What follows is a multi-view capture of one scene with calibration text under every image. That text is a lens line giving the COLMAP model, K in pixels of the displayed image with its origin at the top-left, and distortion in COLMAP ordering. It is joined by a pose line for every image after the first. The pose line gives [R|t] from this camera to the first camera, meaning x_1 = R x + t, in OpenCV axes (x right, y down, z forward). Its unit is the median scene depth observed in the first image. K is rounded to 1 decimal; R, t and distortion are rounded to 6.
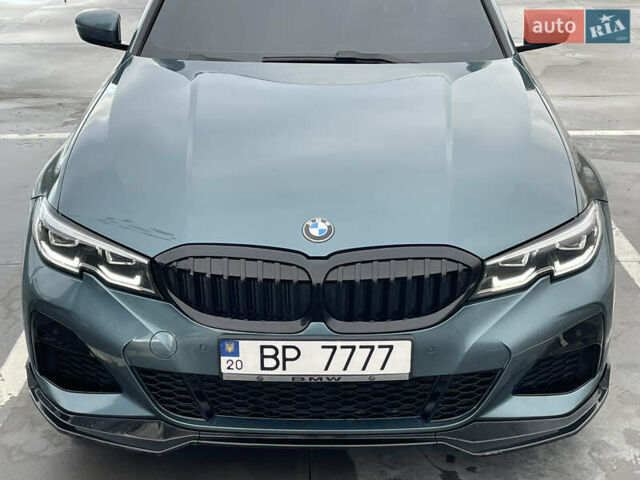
lens RADIAL K [[1034.8, 0, 325.4], [0, 1034.8, 241.5], [0, 0, 1]] dist [0.081799, 0.000000]
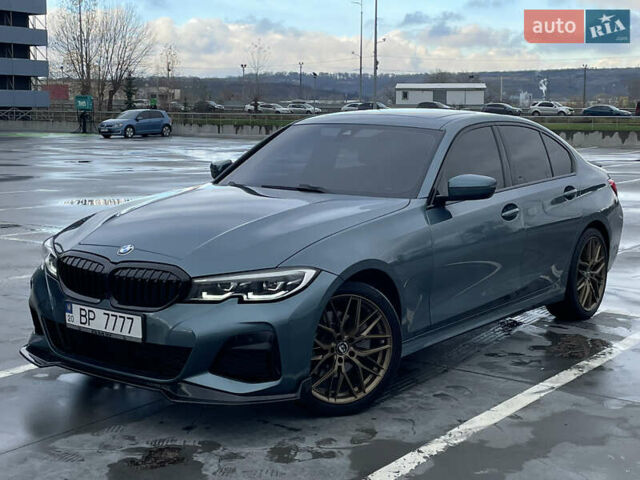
lens RADIAL K [[1034.8, 0, 319.9], [0, 1034.8, 245.5], [0, 0, 1]] dist [0.081799, 0.000000]
pose [[0.809537, 0.094115, -0.579476, 1.267006], [-0.223885, 0.961963, -0.156535, 0.180759], [0.542702, 0.256457, 0.799815, -0.219643]]
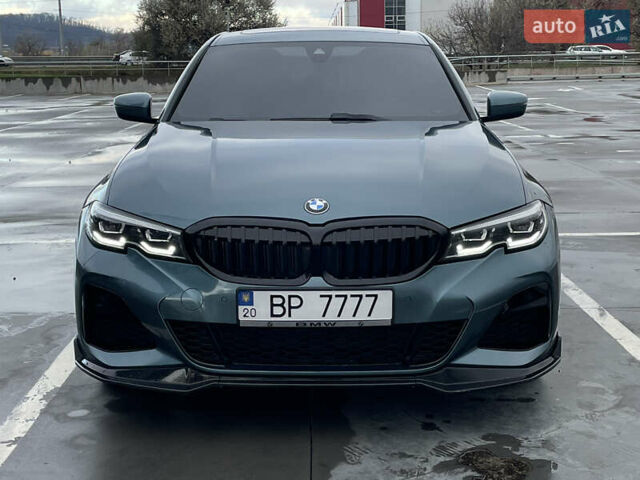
lens RADIAL K [[1034.8, 0, 316.4], [0, 1034.8, 233.9], [0, 0, 1]] dist [0.081799, 0.000000]
pose [[0.999959, -0.006483, -0.006319, 0.000437], [0.005148, 0.981339, -0.192216, 0.262941], [0.007447, 0.192176, 0.981332, -0.226801]]
